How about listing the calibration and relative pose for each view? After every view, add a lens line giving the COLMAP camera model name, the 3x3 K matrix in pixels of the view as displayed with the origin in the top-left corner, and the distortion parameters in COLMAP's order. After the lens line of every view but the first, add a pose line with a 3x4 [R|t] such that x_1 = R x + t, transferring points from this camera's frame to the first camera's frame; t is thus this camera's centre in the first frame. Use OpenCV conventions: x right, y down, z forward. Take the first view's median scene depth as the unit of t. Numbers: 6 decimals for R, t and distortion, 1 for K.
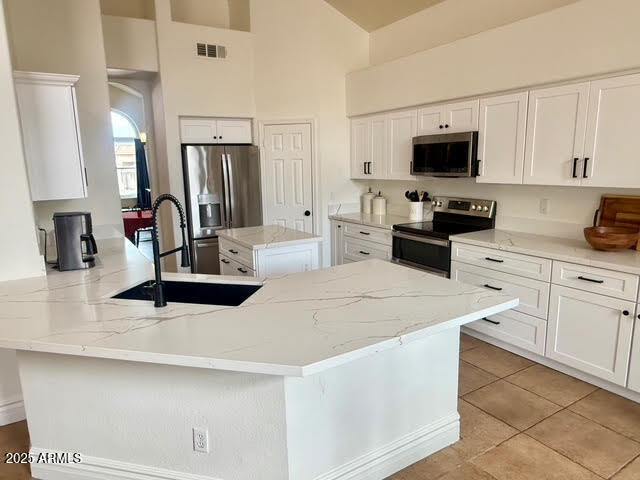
lens RADIAL K [[421.9, 0, 316.4], [0, 421.9, 239.3], [0, 0, 1]] dist [-0.005678, 0.001807]
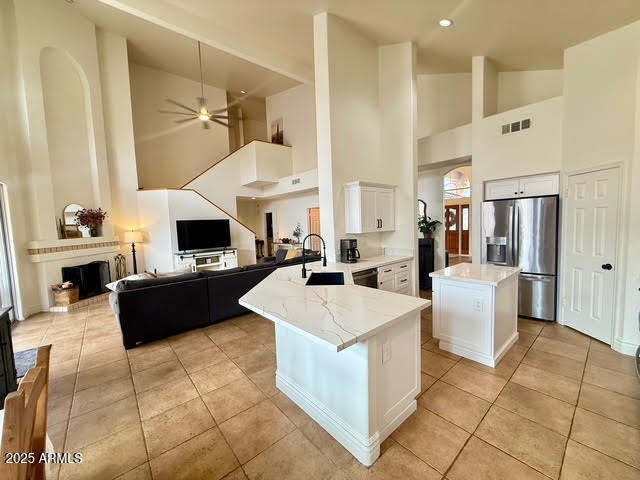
lens RADIAL K [[254.5, 0, 317.0], [0, 254.5, 239.2], [0, 0, 1]] dist [-0.002525, -0.000096]
pose [[0.148392, 0.084734, -0.985292, 0.501981], [-0.146866, 0.987162, 0.062776, -0.077271], [0.977962, 0.135391, 0.158931, 0.369846]]
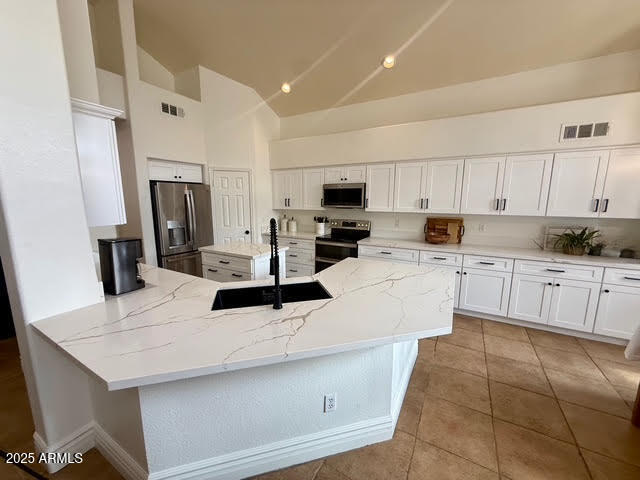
lens RADIAL K [[254.5, 0, 318.3], [0, 254.5, 240.1], [0, 0, 1]] dist [-0.002525, -0.000096]
pose [[0.874142, -0.053893, 0.482671, -0.285988], [0.066304, 0.997762, -0.008675, -0.013080], [-0.481123, 0.039586, 0.875759, 0.126548]]
